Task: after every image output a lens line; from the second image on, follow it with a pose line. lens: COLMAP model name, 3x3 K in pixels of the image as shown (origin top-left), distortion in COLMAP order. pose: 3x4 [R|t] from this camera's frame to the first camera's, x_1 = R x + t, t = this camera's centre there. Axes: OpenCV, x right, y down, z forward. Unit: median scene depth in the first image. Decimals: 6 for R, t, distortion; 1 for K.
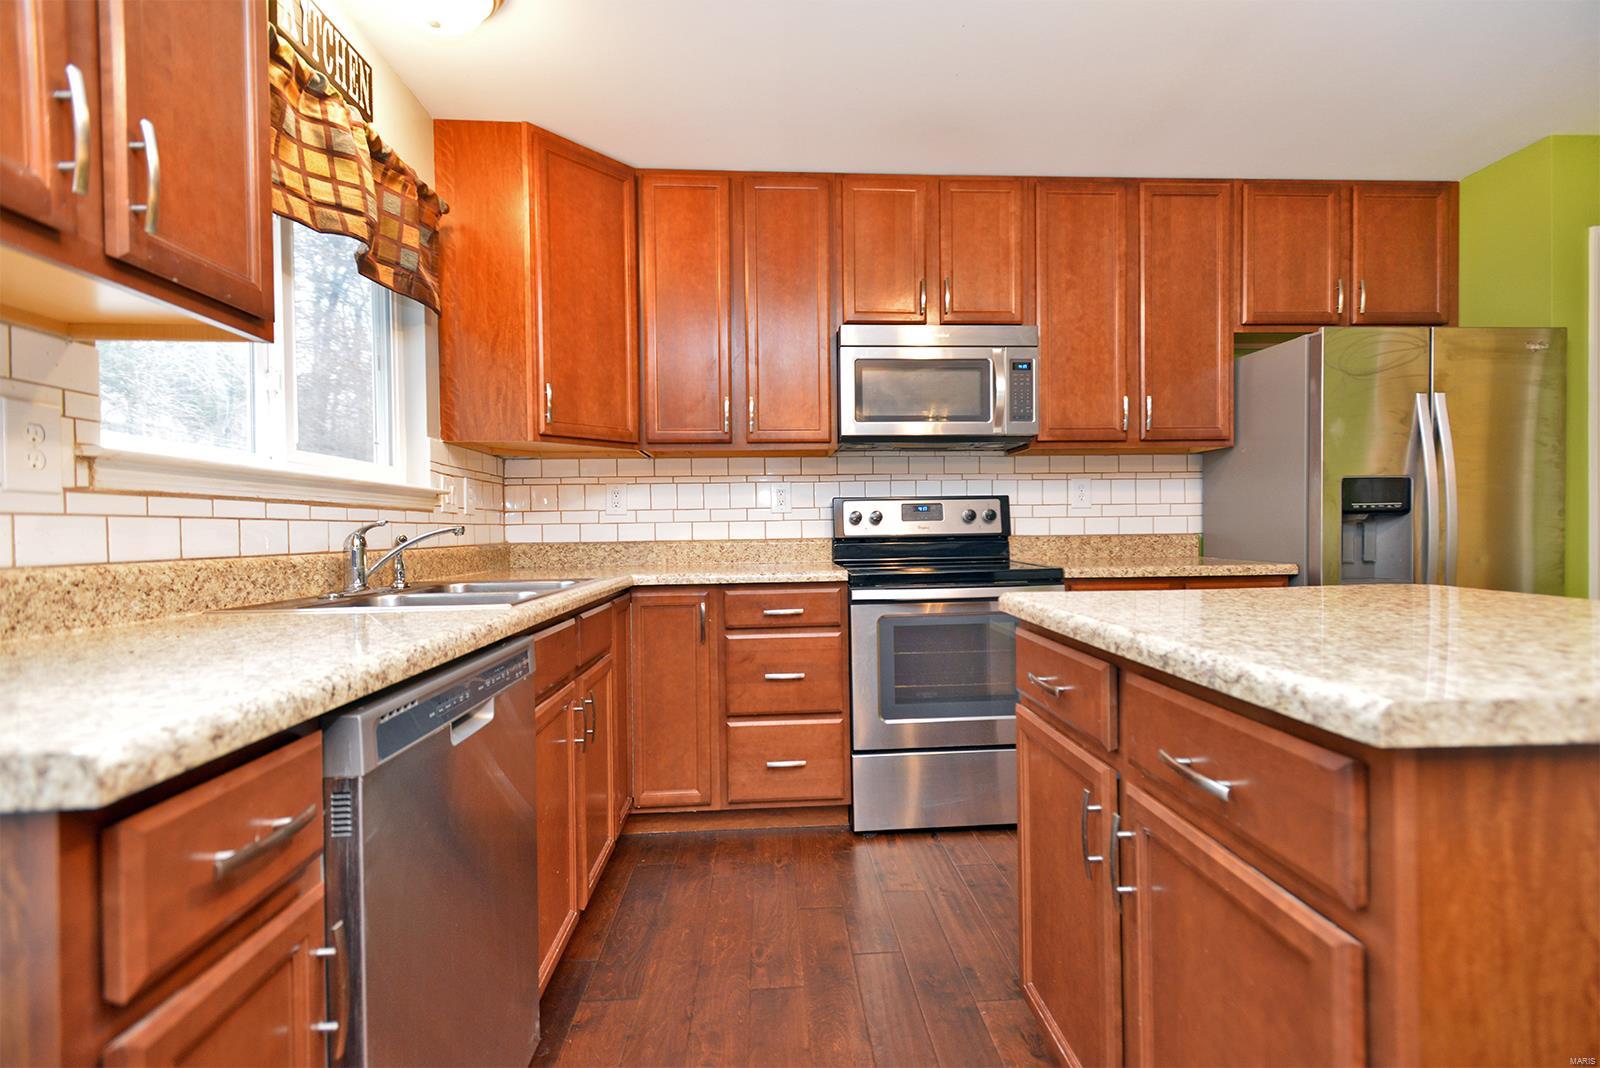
lens RADIAL K [[769.8, 0, 815.9], [0, 769.8, 536.0], [0, 0, 1]] dist [0.026566, -0.000136]
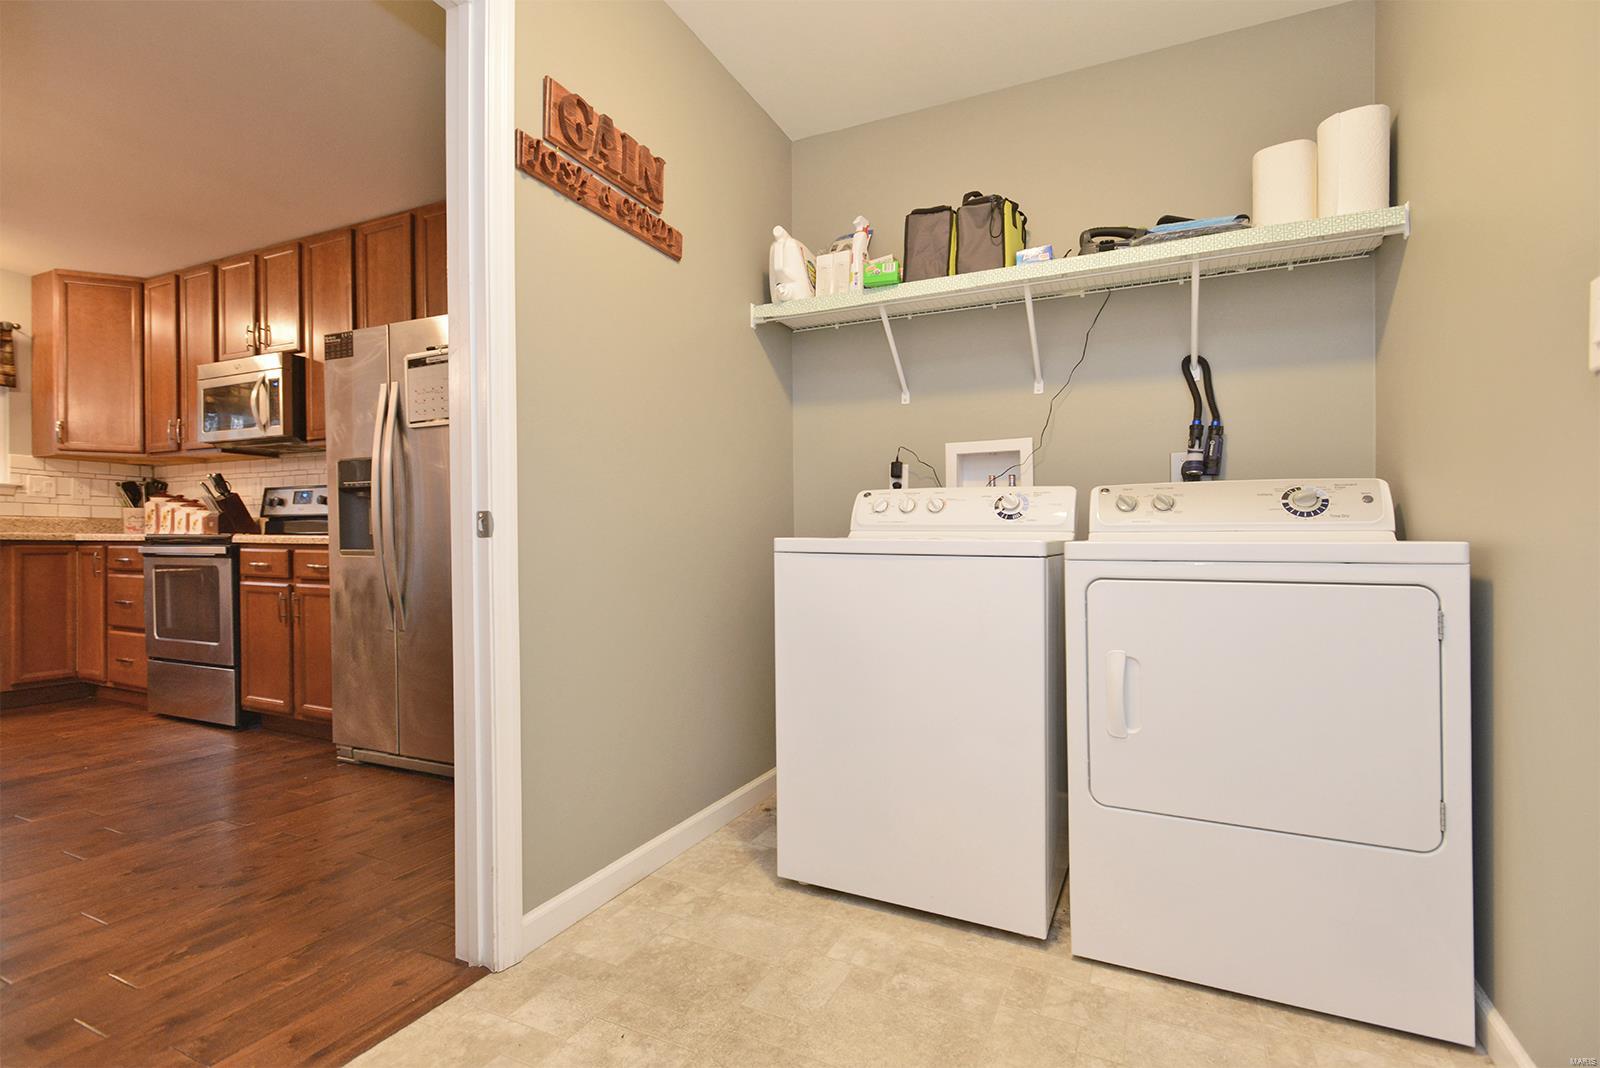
lens RADIAL K [[769.6, 0, 792.2], [0, 769.6, 532.6], [0, 0, 1]] dist [-0.002646, 0.000114]
pose [[0.866336, 0.014486, -0.499252, 1.612324], [-0.022428, 0.999699, -0.009913, 0.025317], [0.498958, 0.019786, 0.866400, 0.302257]]
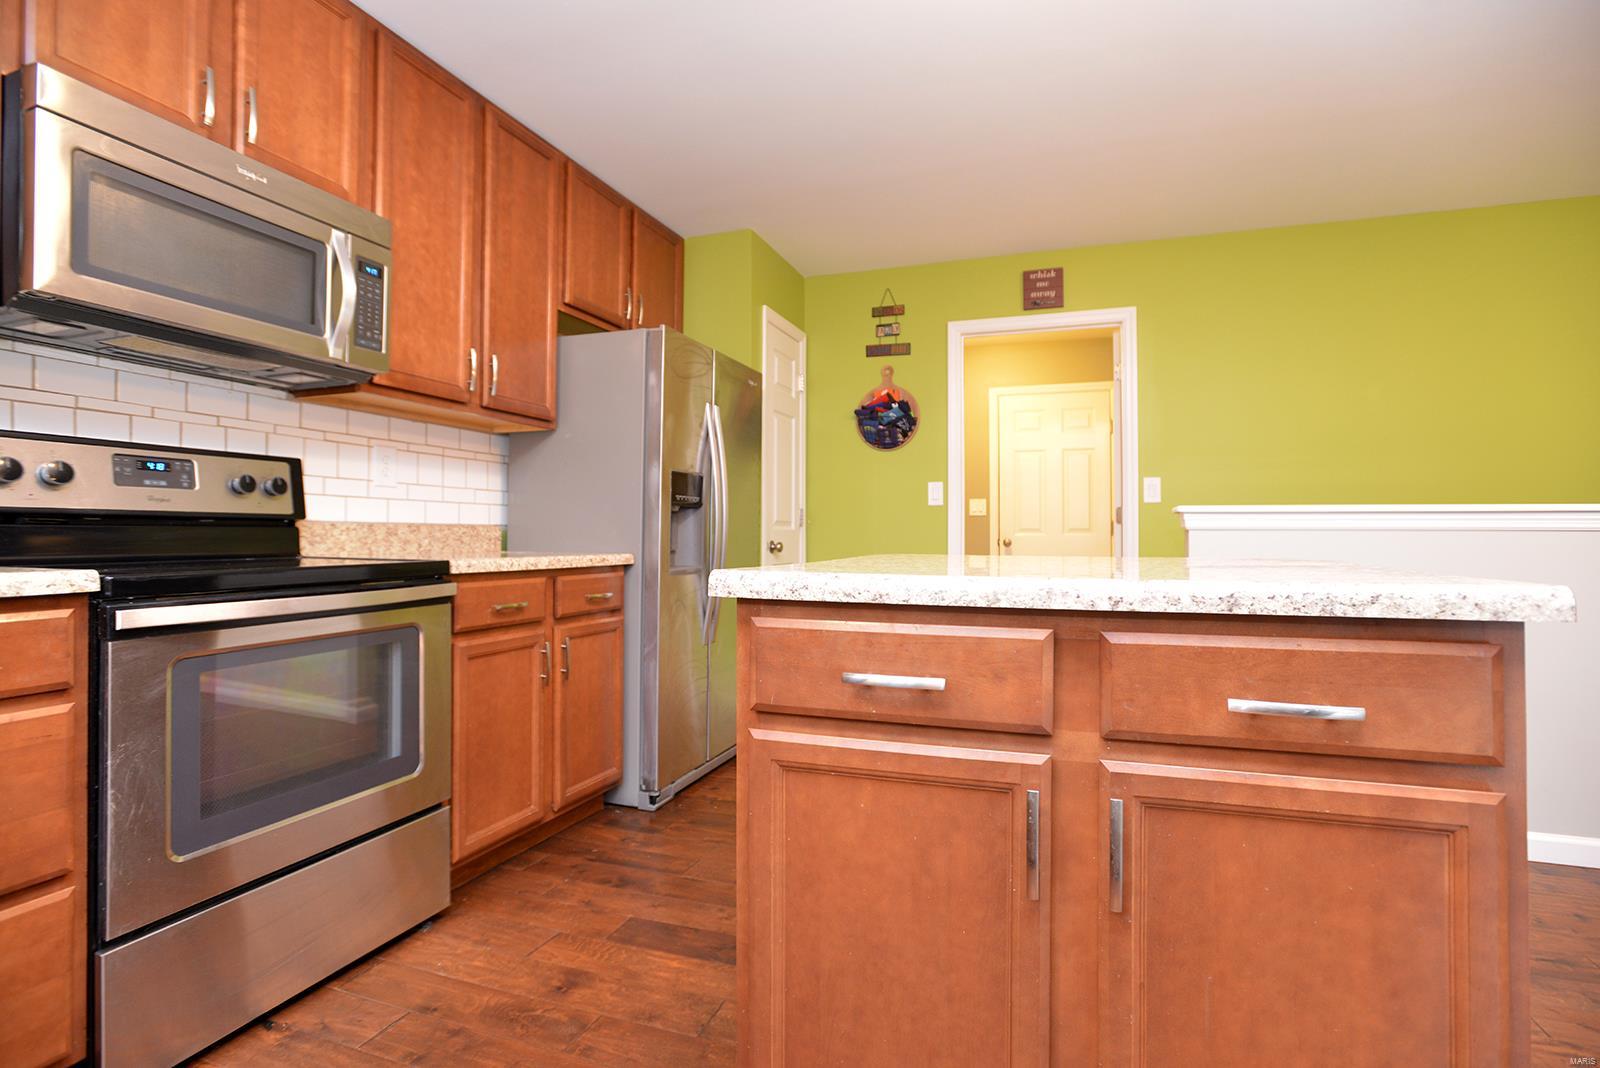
lens RADIAL K [[779.6, 0, 808.4], [0, 779.6, 531.2], [0, 0, 1]] dist [-0.047131, 0.013213]
pose [[0.388733, 0.021902, 0.921090, -0.198477], [0.006642, 0.999625, -0.026573, 0.032302], [-0.921327, 0.016447, 0.388442, 0.368603]]
